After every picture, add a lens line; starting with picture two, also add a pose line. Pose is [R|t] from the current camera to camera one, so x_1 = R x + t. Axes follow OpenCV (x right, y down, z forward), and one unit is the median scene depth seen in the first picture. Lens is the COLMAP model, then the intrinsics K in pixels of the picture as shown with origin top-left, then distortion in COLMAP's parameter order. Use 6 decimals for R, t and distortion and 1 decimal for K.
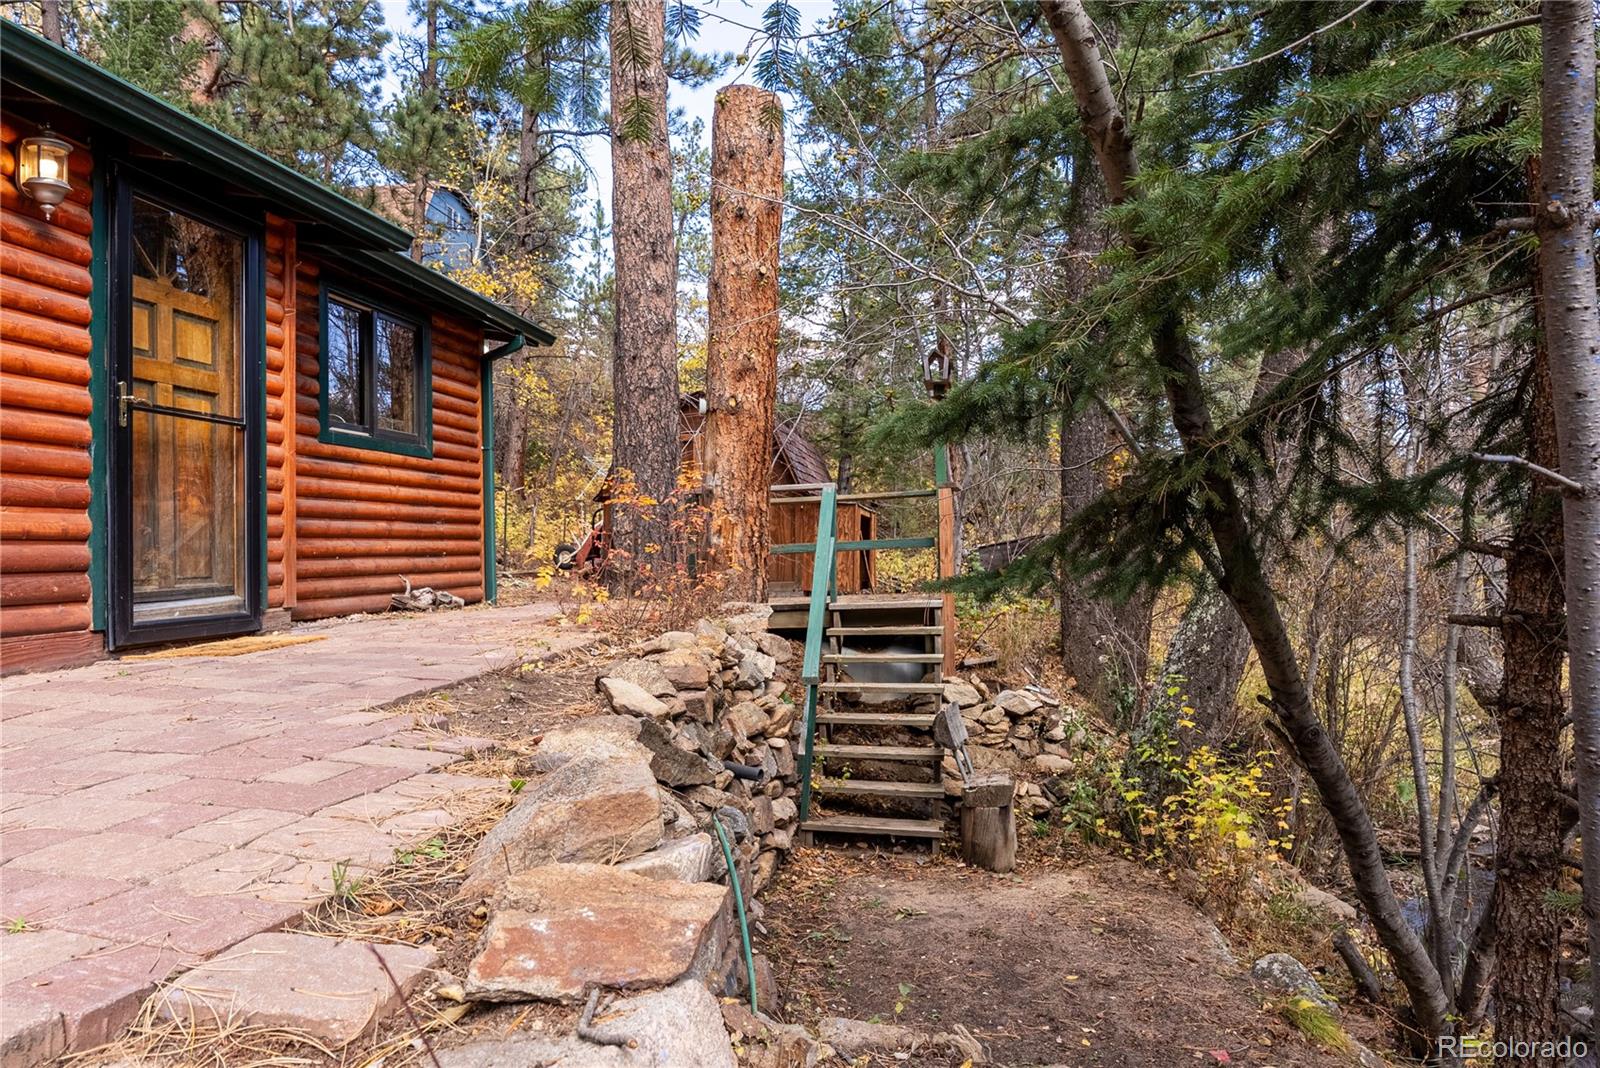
lens RADIAL K [[1072.4, 0, 812.6], [0, 1072.4, 538.5], [0, 0, 1]] dist [-0.006642, -0.000729]
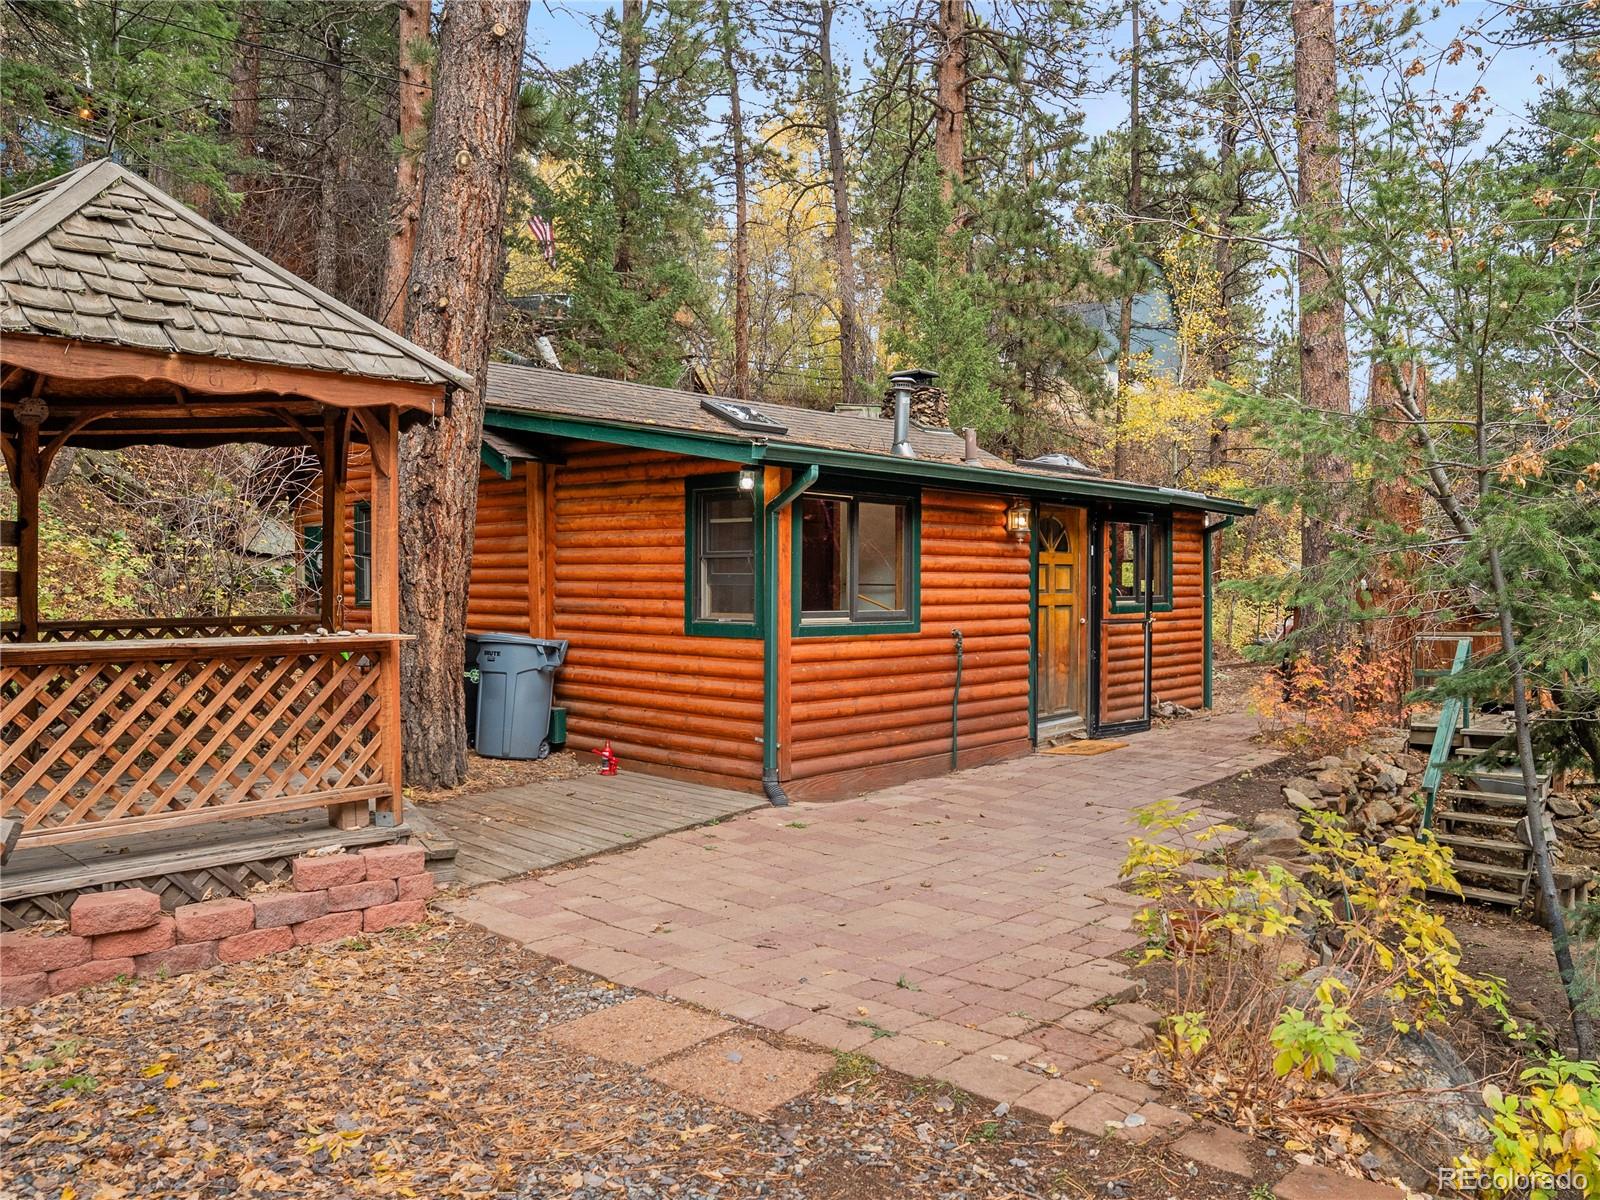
lens RADIAL K [[1172.9, 0, 803.6], [0, 1172.9, 594.3], [0, 0, 1]] dist [-0.108080, 0.014813]
pose [[0.826234, 0.019193, -0.563000, 0.162305], [-0.009427, 0.999751, 0.020248, -0.162880], [0.563248, -0.011423, 0.826209, -0.783796]]
